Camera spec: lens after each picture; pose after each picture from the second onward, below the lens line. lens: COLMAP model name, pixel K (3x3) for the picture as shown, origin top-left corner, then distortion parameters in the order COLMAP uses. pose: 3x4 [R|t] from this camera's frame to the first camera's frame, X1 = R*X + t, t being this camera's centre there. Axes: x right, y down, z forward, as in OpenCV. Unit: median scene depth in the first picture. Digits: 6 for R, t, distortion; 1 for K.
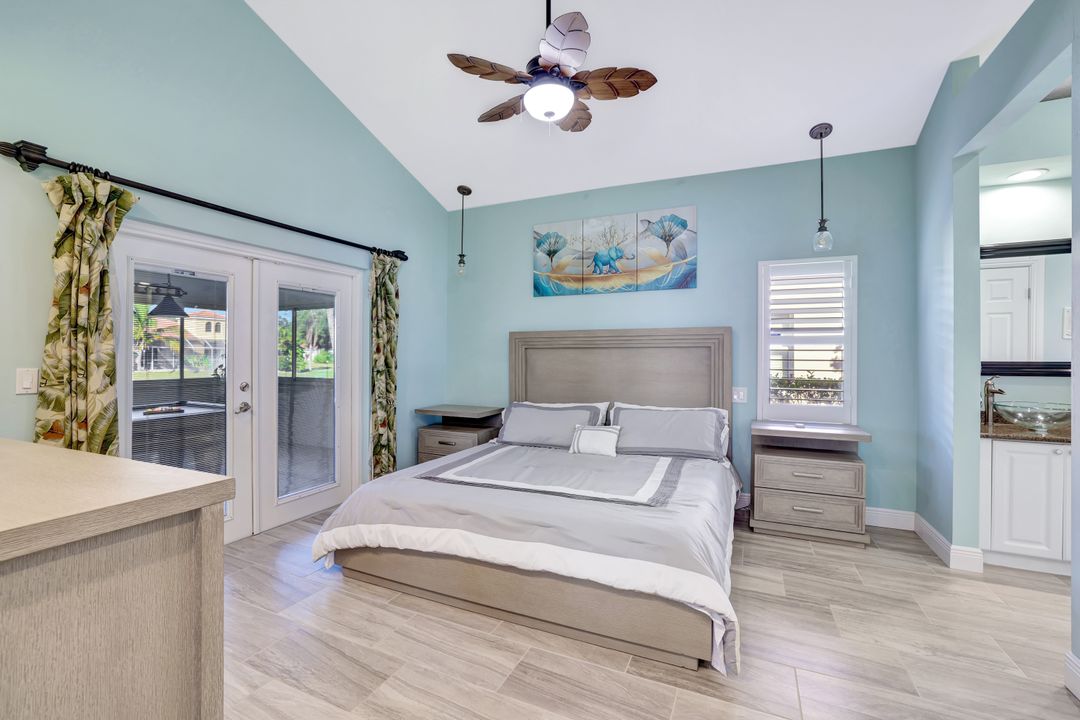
lens RADIAL K [[465.3, 0, 534.4], [0, 465.3, 356.8], [0, 0, 1]] dist [-0.045895, 0.017659]
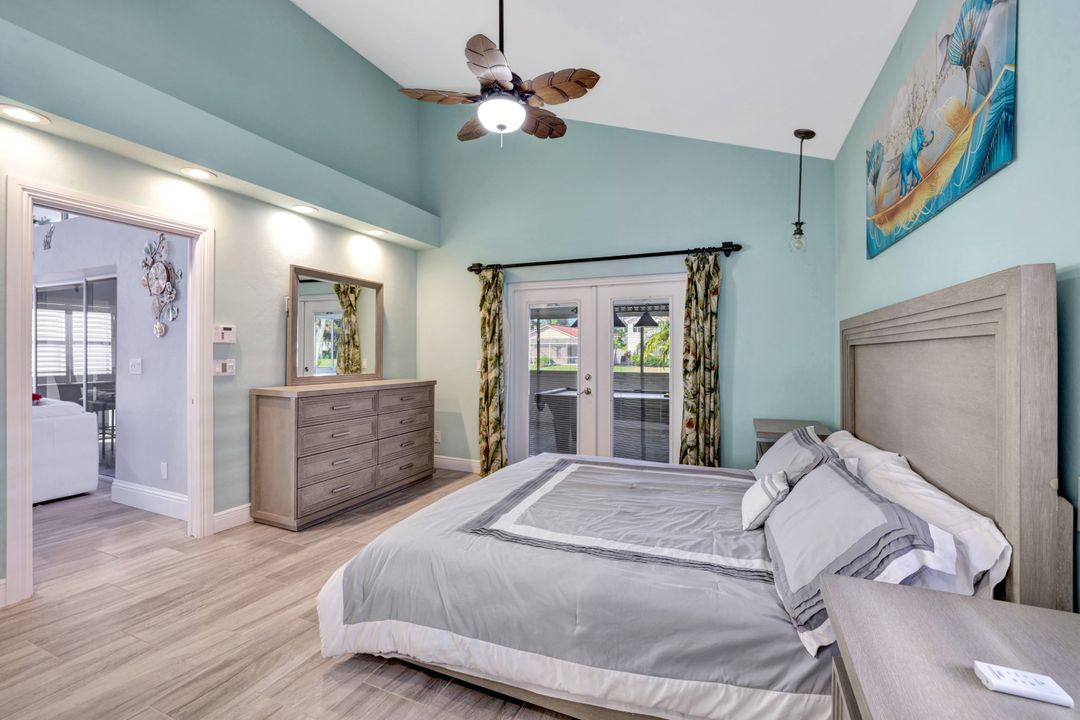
lens RADIAL K [[465.3, 0, 534.4], [0, 465.3, 356.8], [0, 0, 1]] dist [-0.045895, 0.017659]
pose [[0.036916, 0.006856, -0.999295, 0.723914], [-0.003625, 0.999971, 0.006727, -0.007096], [0.999312, 0.003374, 0.036940, 0.690572]]
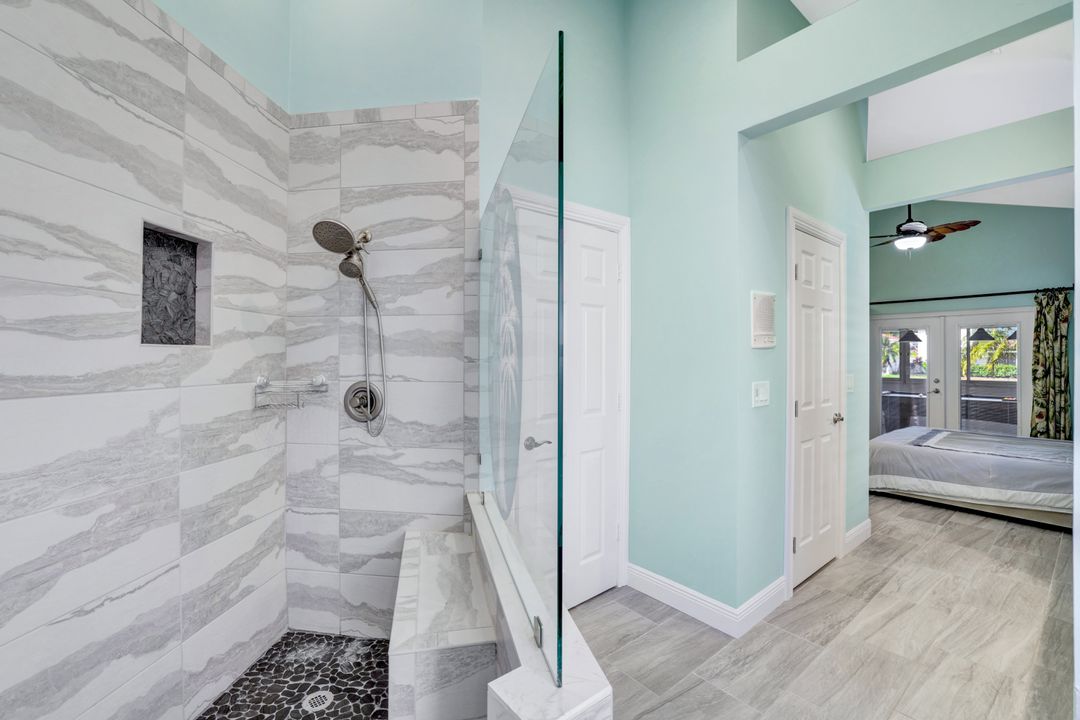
lens RADIAL K [[466.2, 0, 536.1], [0, 466.2, 358.3], [0, 0, 1]] dist [-0.055557, 0.019221]
pose [[-0.441855, -0.002001, -0.897084, 1.704053], [-0.002548, 0.999996, -0.000975, -0.025870], [0.897083, 0.001855, -0.441858, 0.260726]]
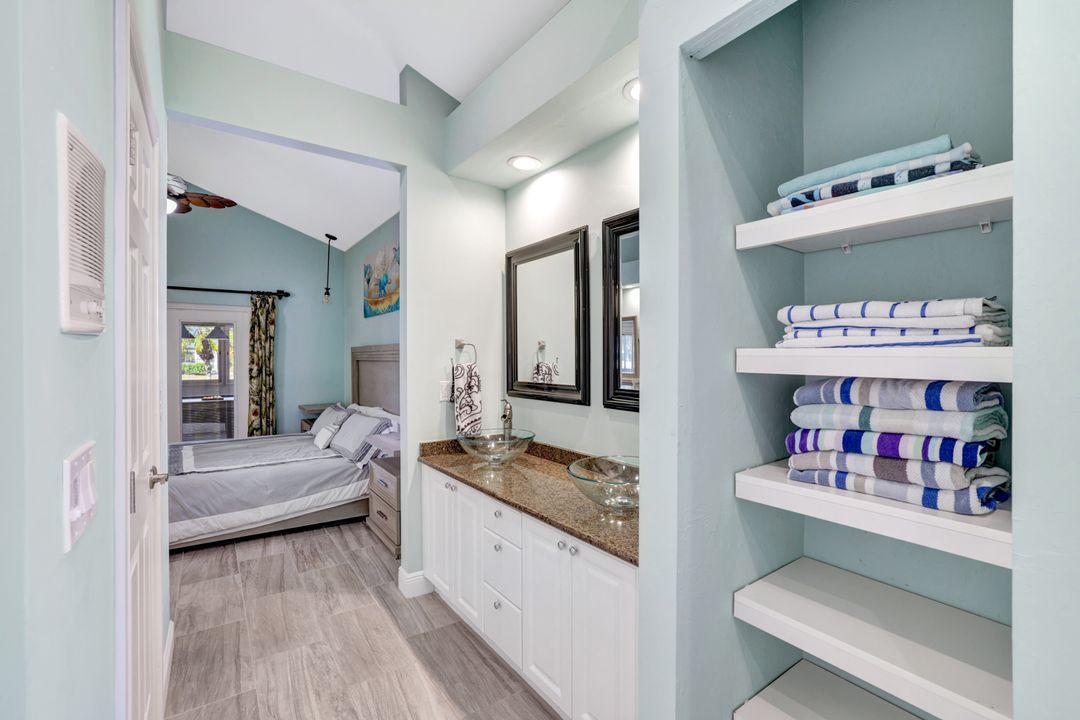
lens RADIAL K [[466.2, 0, 536.1], [0, 466.2, 358.3], [0, 0, 1]] dist [-0.055557, 0.019221]
pose [[0.876621, -0.000059, -0.481181, 1.237419], [-0.000384, 1.000000, -0.000823, -0.028371], [0.481181, 0.000906, 0.876621, 0.190538]]
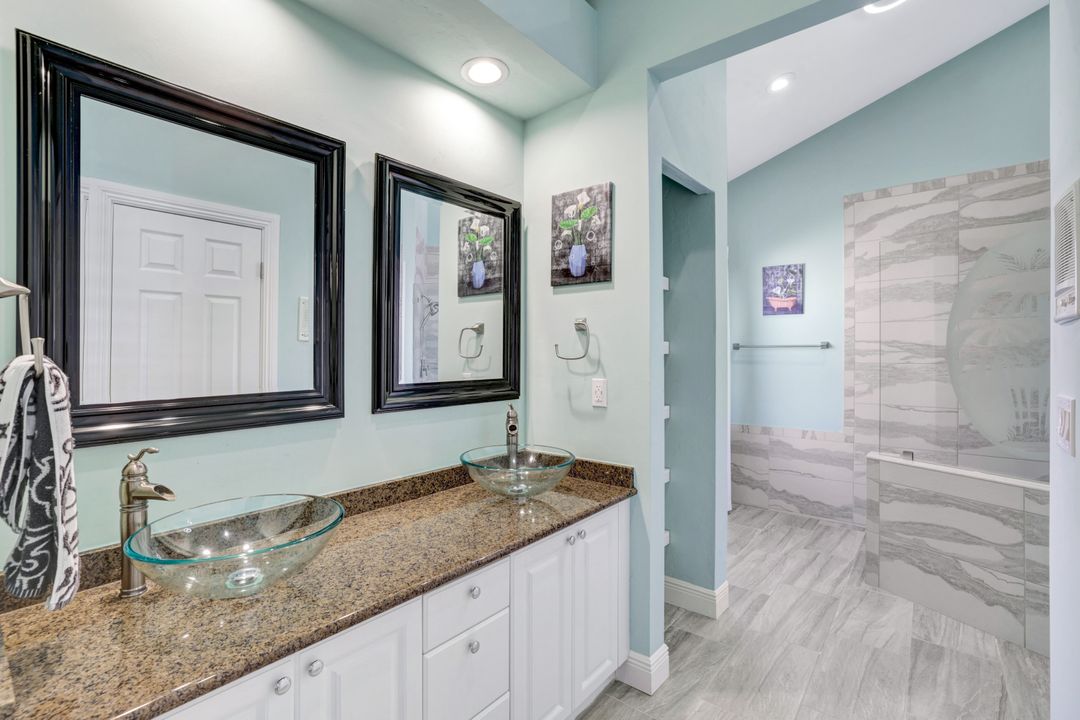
lens RADIAL K [[491.5, 0, 542.2], [0, 491.5, 348.8], [0, 0, 1]] dist [0.001220, 0.000179]
pose [[0.239680, 0.000647, 0.970852, 0.596267], [-0.000320, 1.000000, -0.000587, -0.025453], [-0.970852, -0.000170, 0.239680, 0.509949]]
